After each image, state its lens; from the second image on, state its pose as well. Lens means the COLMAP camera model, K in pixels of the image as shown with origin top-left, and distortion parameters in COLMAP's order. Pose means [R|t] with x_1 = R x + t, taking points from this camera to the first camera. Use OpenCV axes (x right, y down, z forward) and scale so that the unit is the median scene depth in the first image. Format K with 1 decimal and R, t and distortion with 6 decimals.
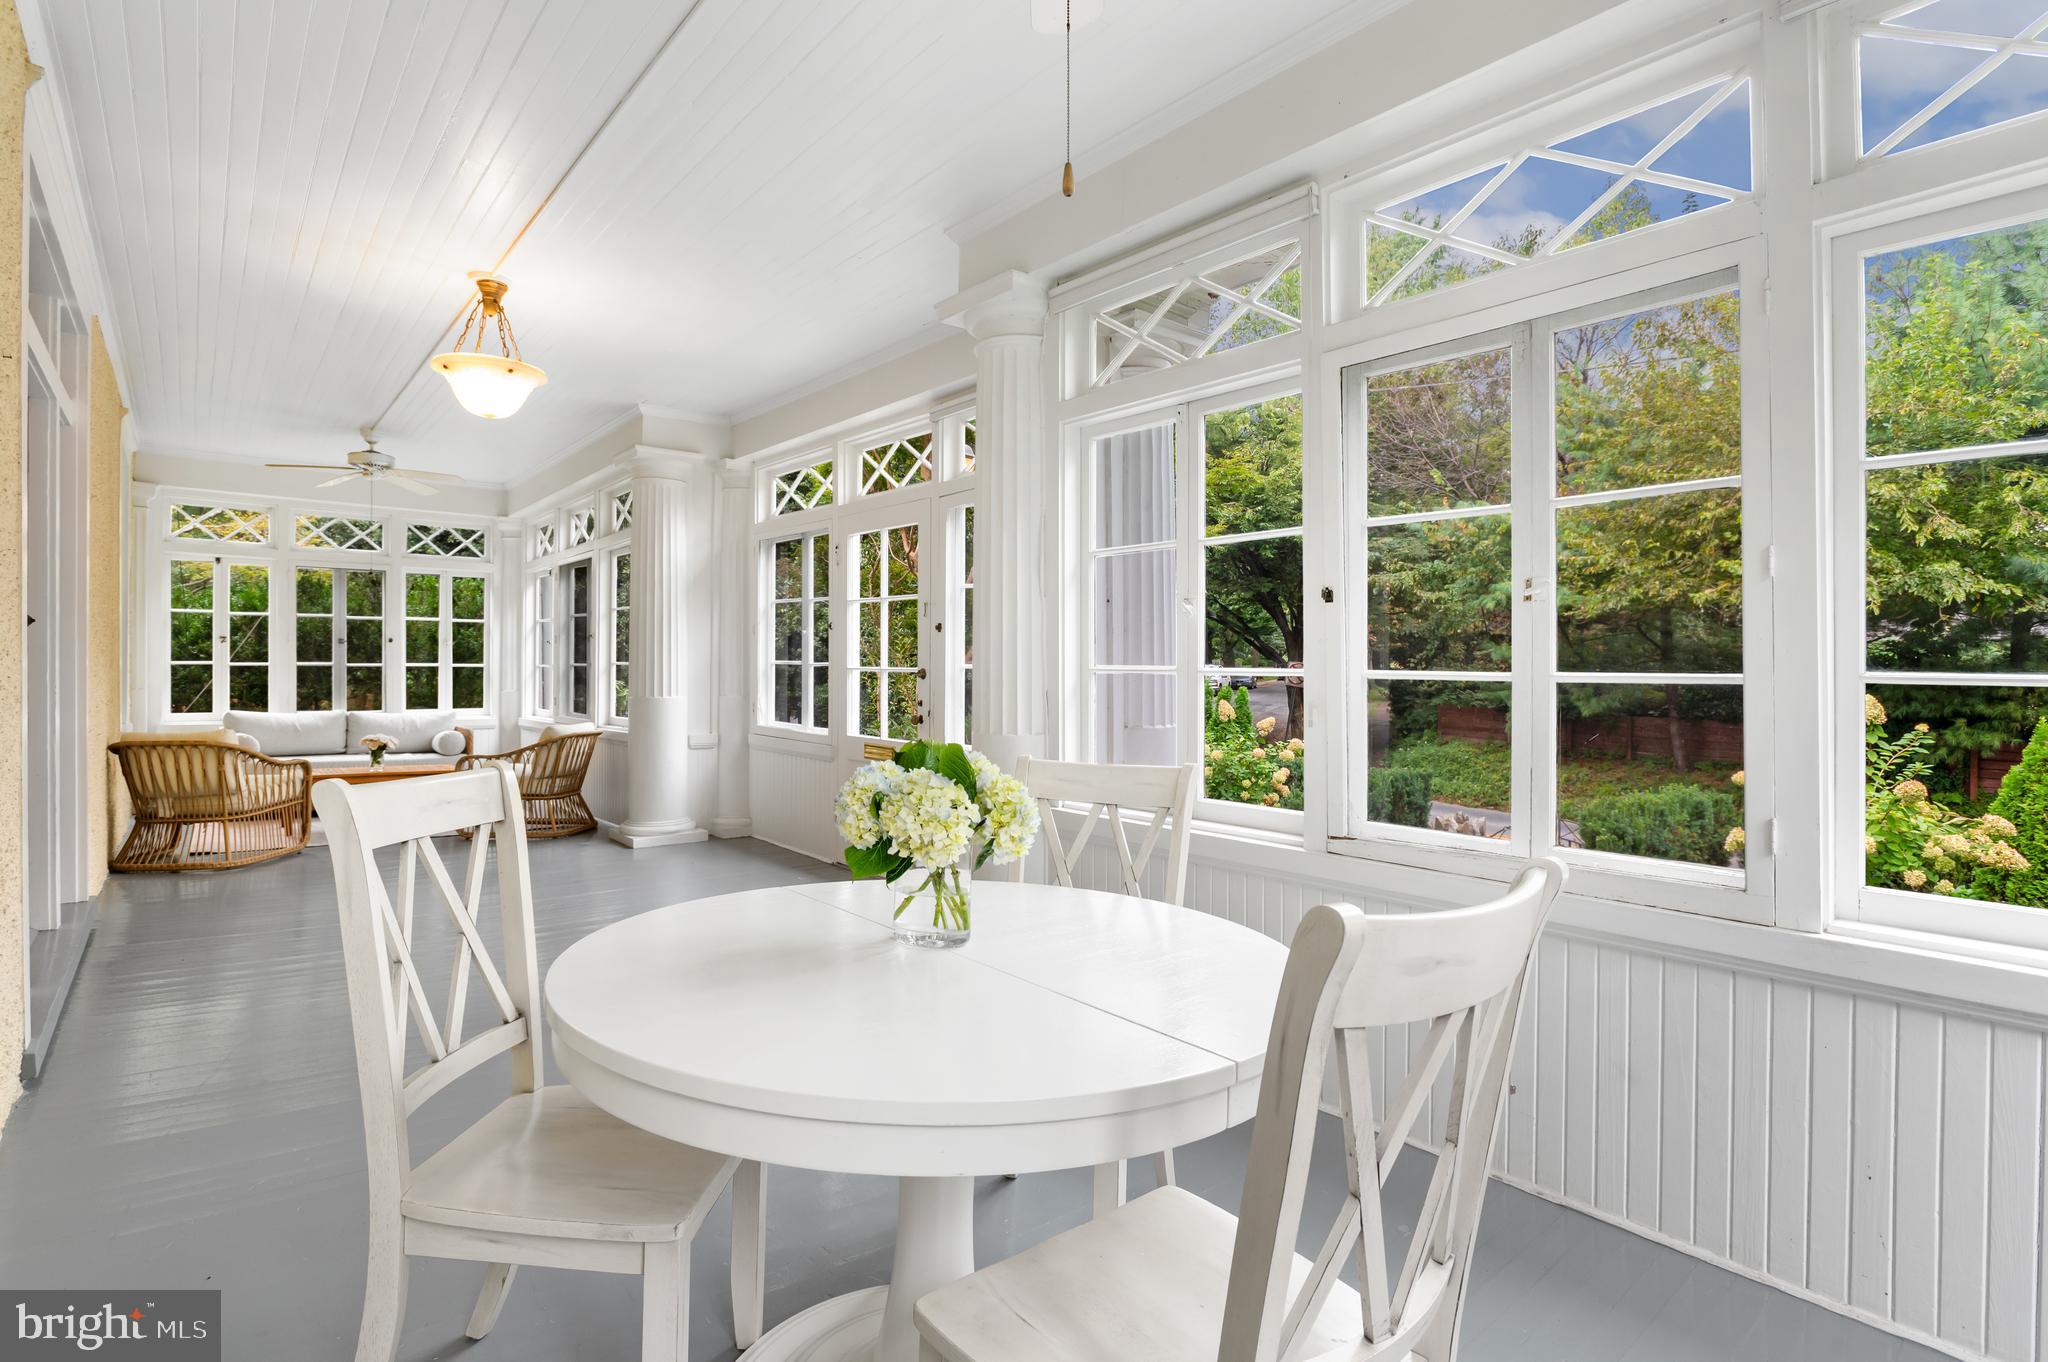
lens RADIAL K [[986.1, 0, 1024.5], [0, 986.1, 668.2], [0, 0, 1]] dist [-0.003111, -0.000226]
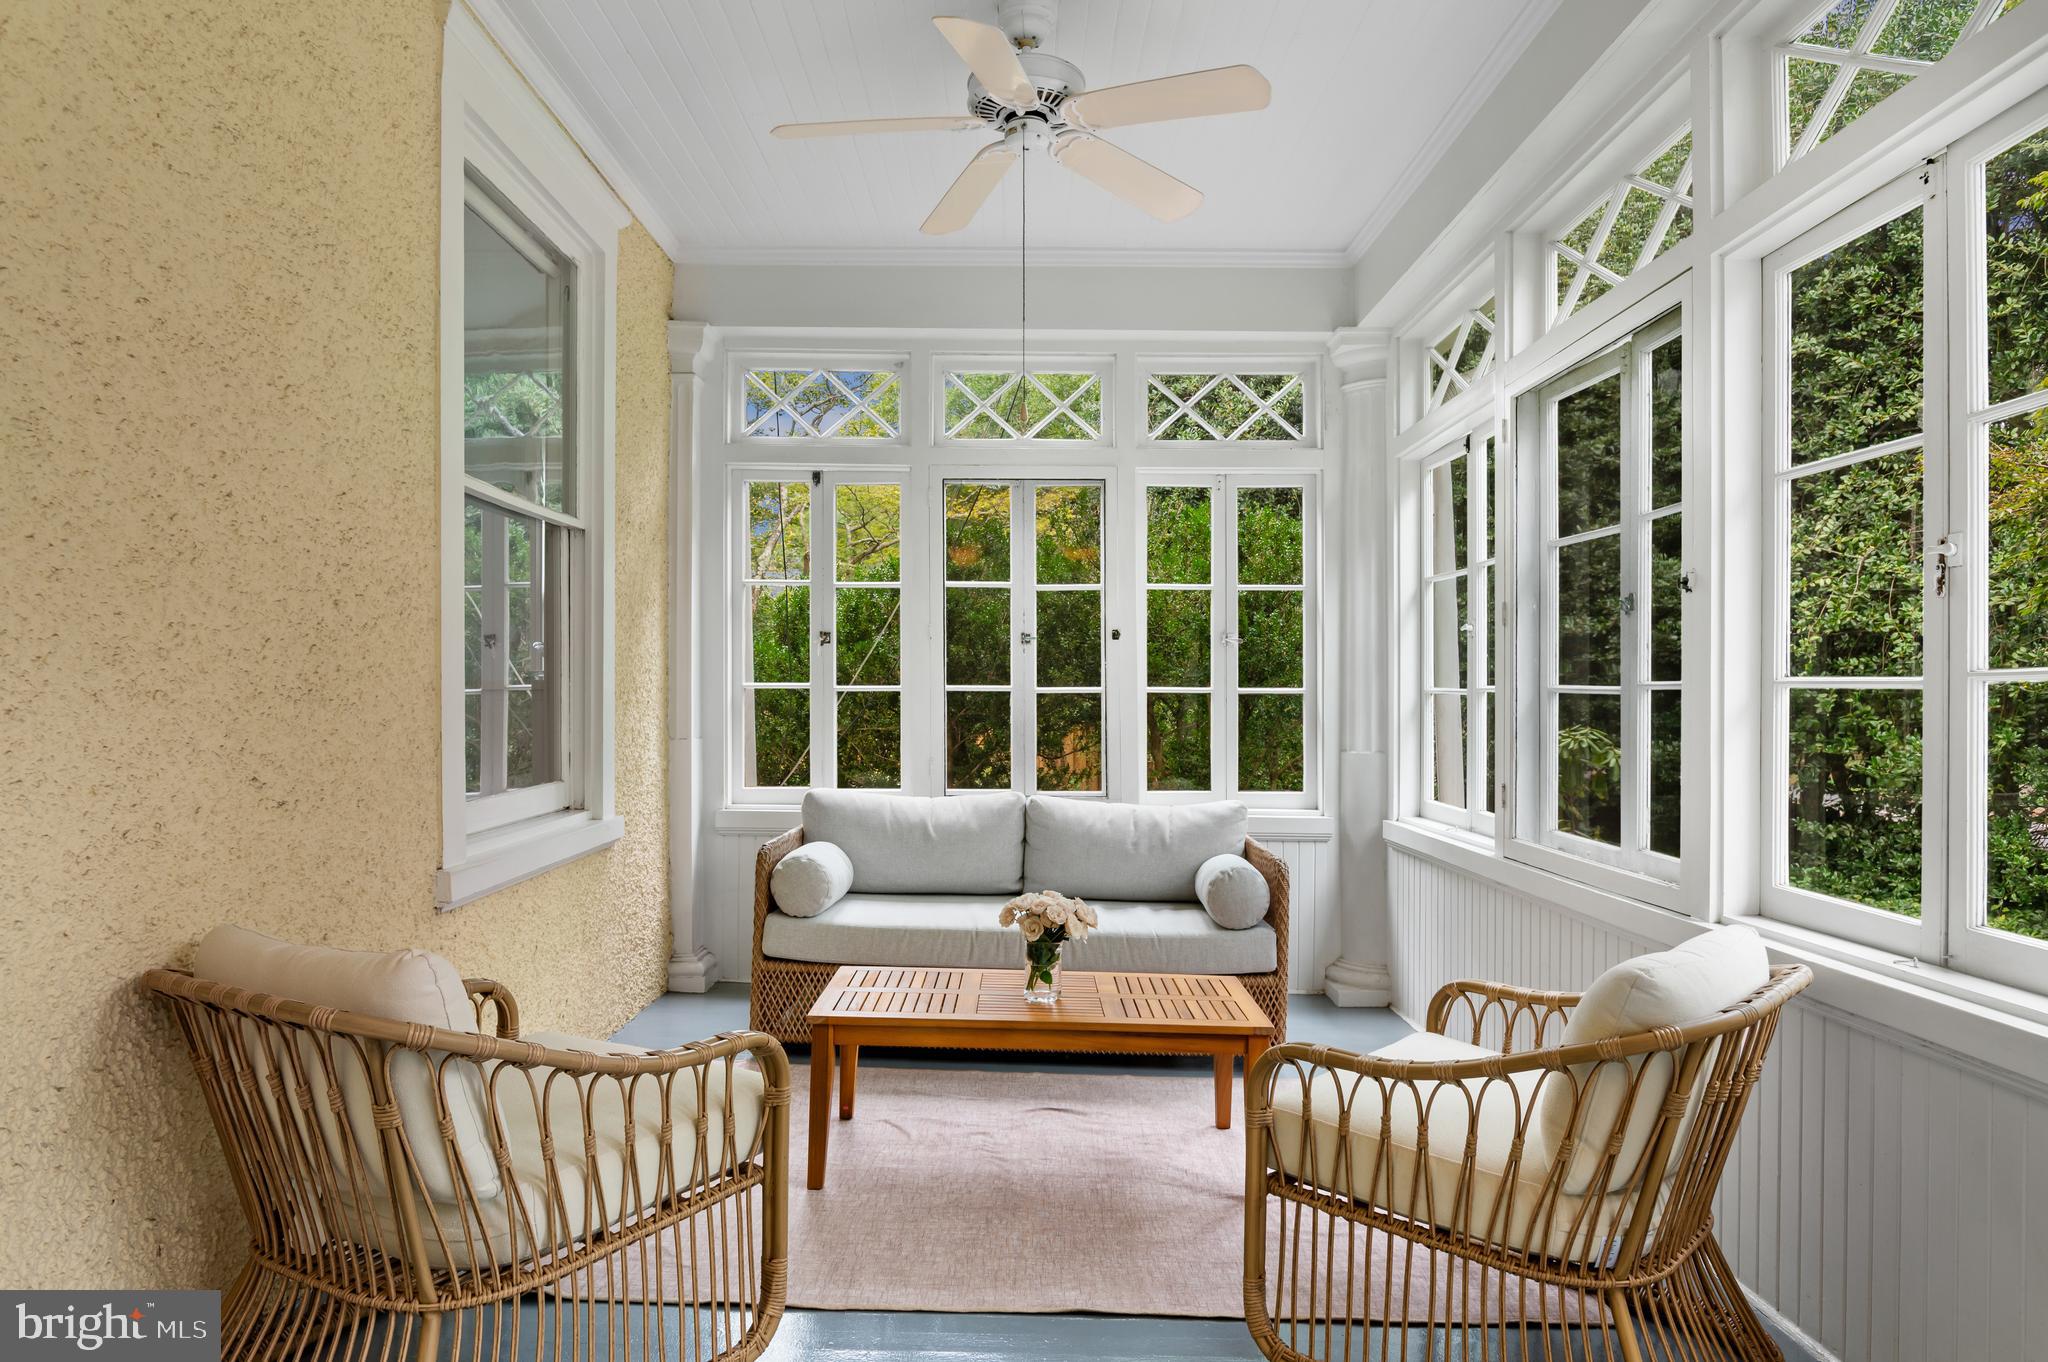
lens RADIAL K [[1301.6, 0, 1024.5], [0, 1301.6, 690.2], [0, 0, 1]] dist [-0.001494, -0.000193]
pose [[0.770557, -0.006969, -0.637332, -0.297049], [0.002885, 0.999968, -0.007446, 0.000871], [0.637364, 0.003899, 0.770553, 0.513640]]
